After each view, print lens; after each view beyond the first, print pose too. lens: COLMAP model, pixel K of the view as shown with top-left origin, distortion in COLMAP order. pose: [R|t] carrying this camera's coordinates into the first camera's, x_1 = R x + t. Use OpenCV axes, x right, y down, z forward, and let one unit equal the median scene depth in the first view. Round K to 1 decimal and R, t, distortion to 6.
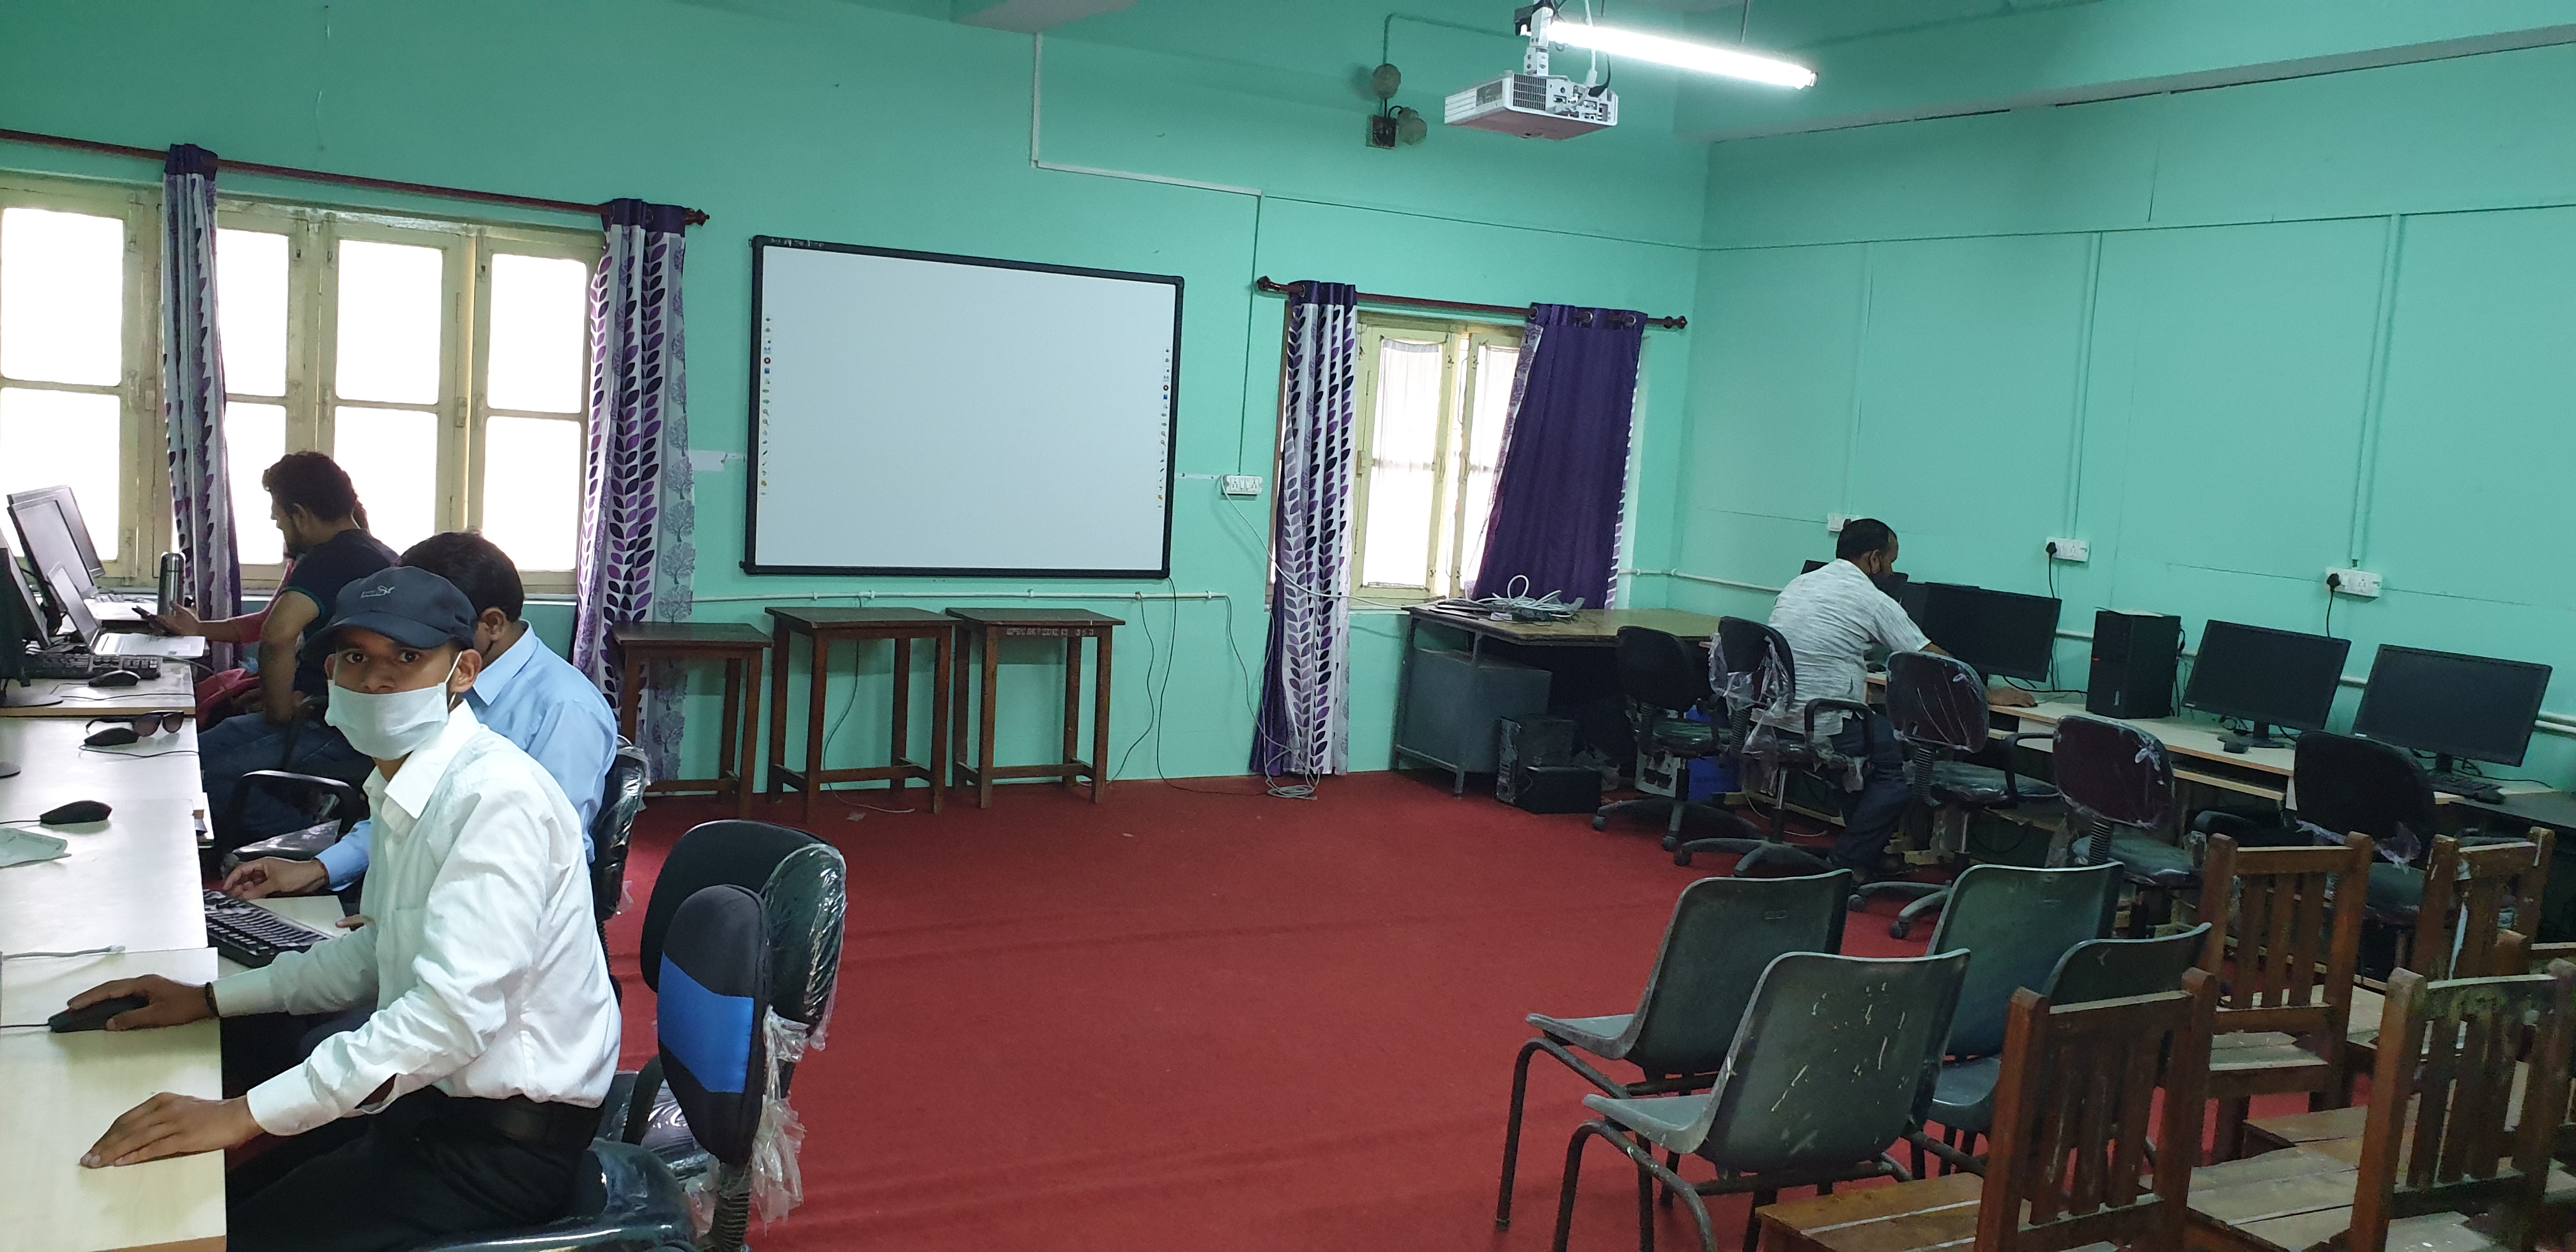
lens RADIAL K [[2065.8, 0, 1293.4], [0, 2065.8, 602.2], [0, 0, 1]] dist [0.082468, -0.033131]
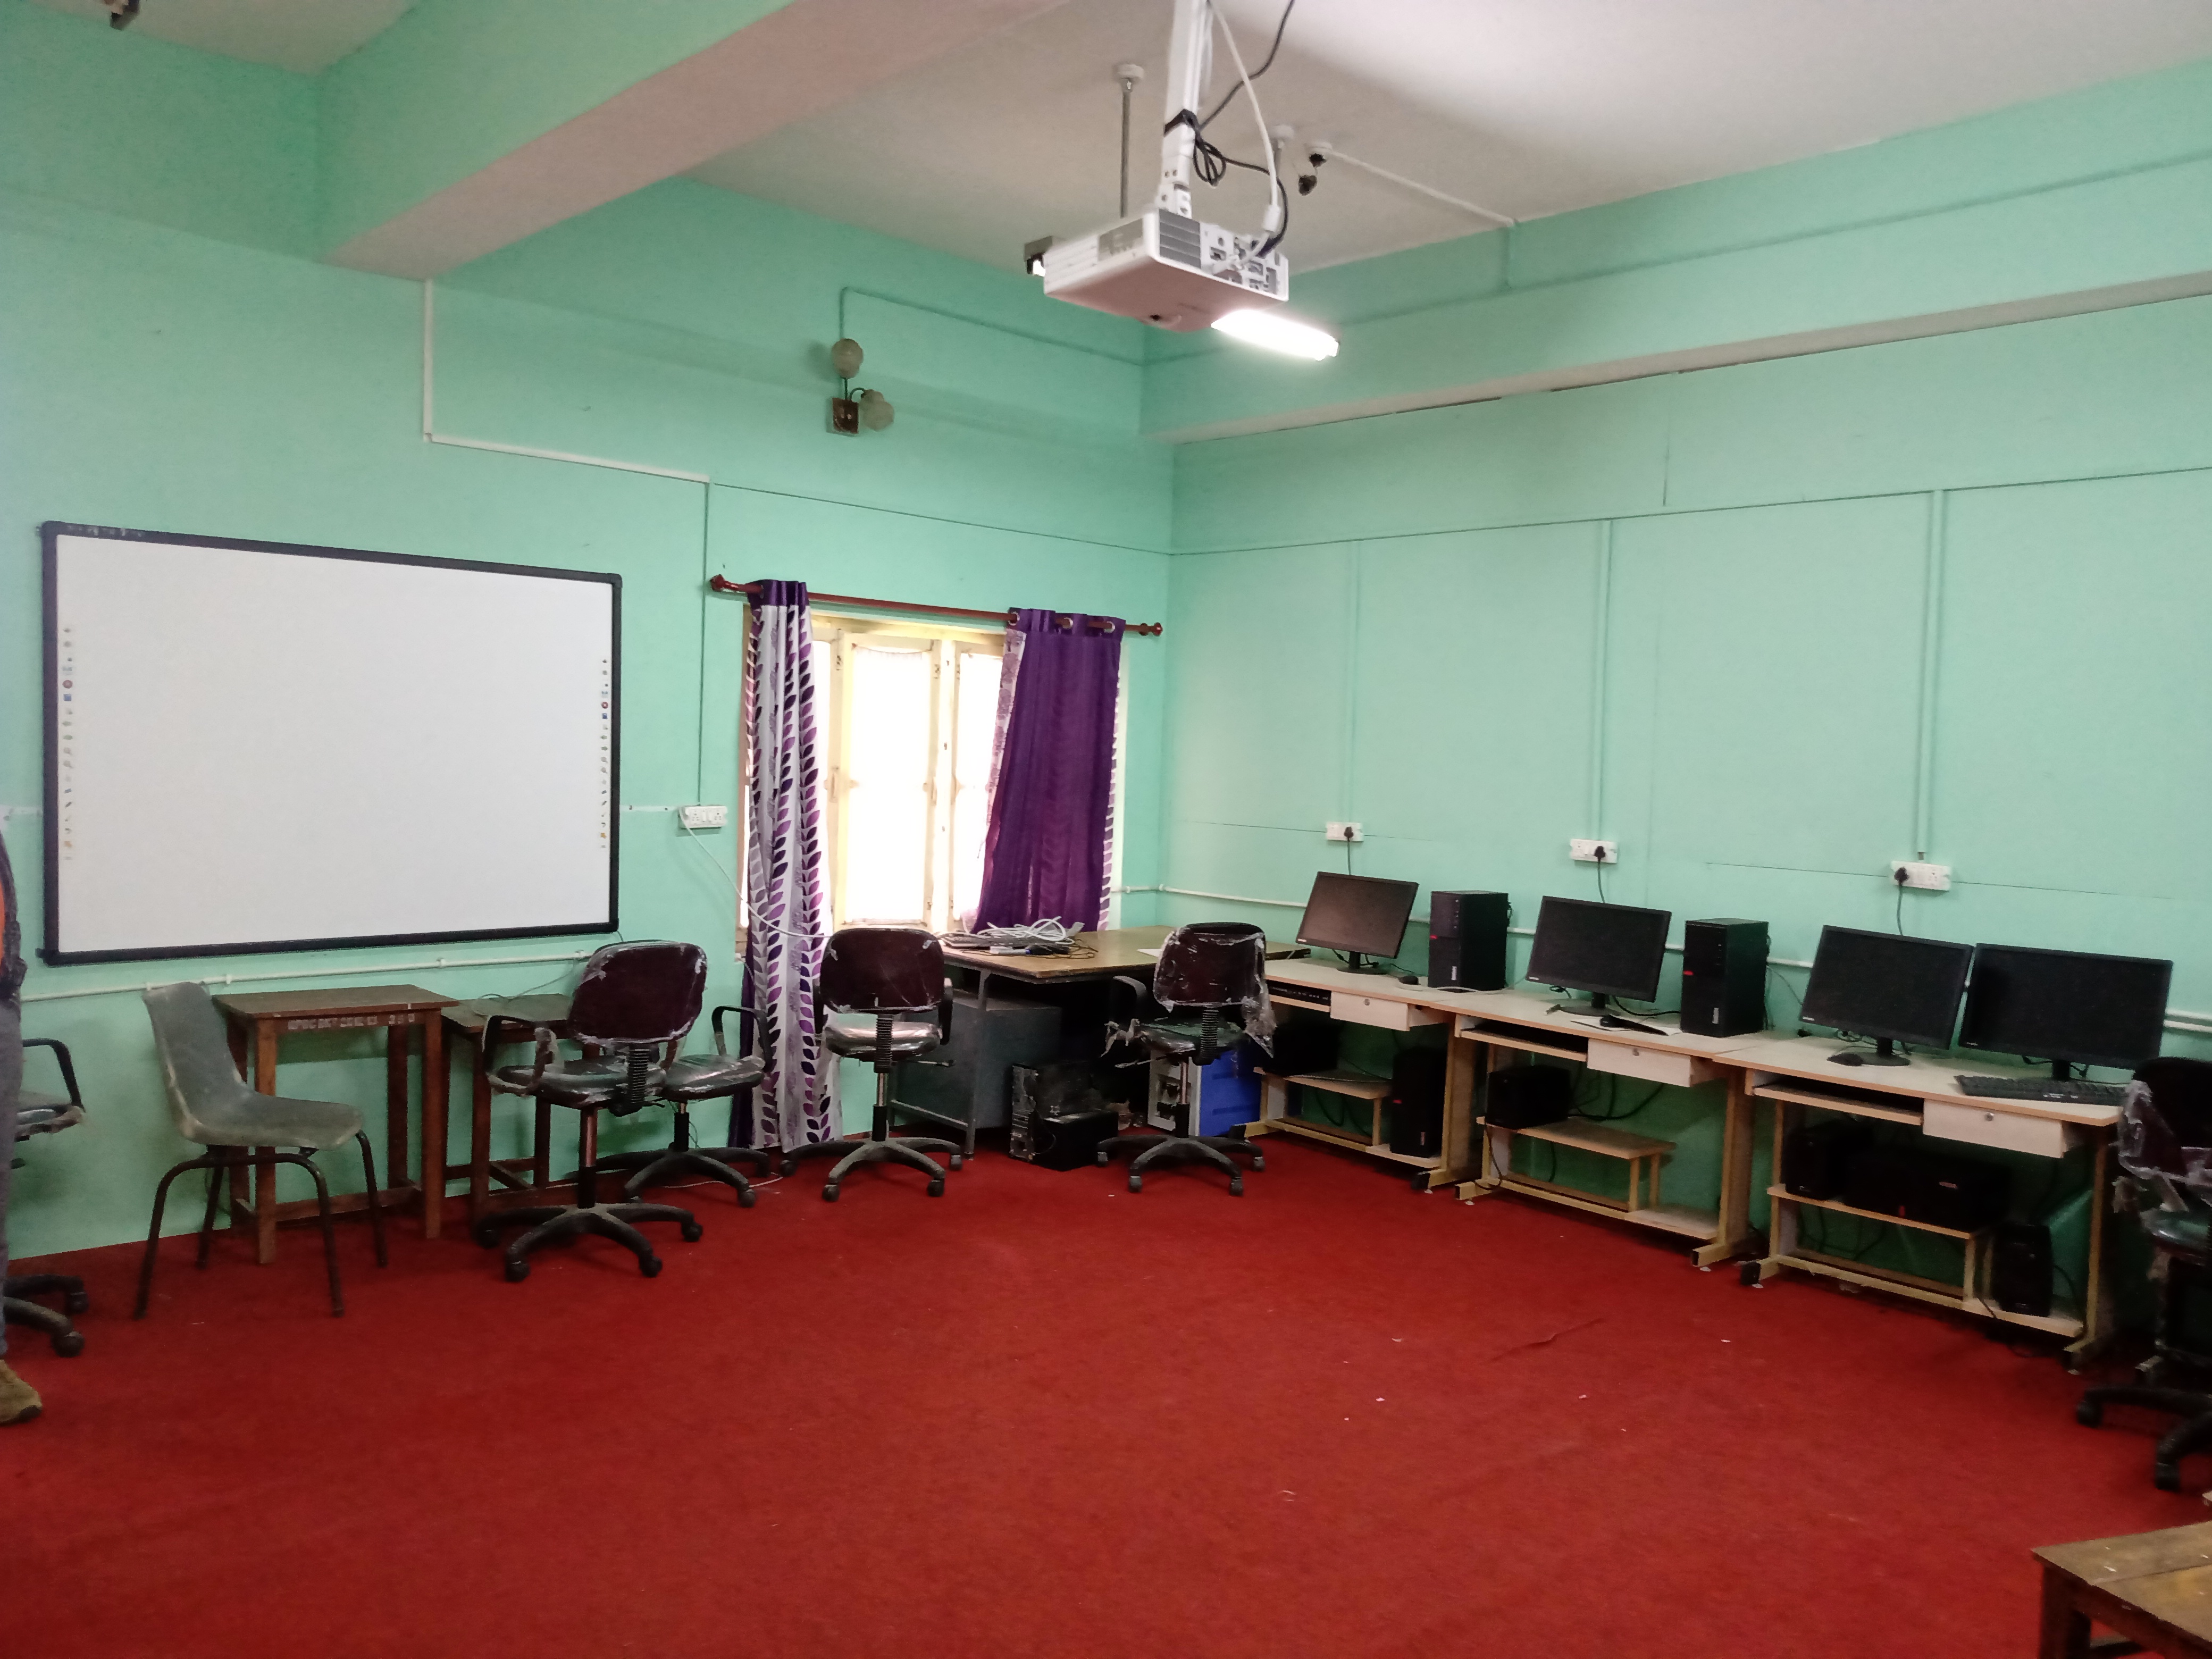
lens RADIAL K [[1752.2, 0, 1111.2], [0, 1752.2, 833.8], [0, 0, 1]] dist [0.048548, -0.067043]
pose [[0.972798, -0.043955, 0.227446, -0.026681], [0.051682, 0.998267, -0.028128, -0.020800], [-0.225815, 0.039118, 0.973384, 0.256935]]
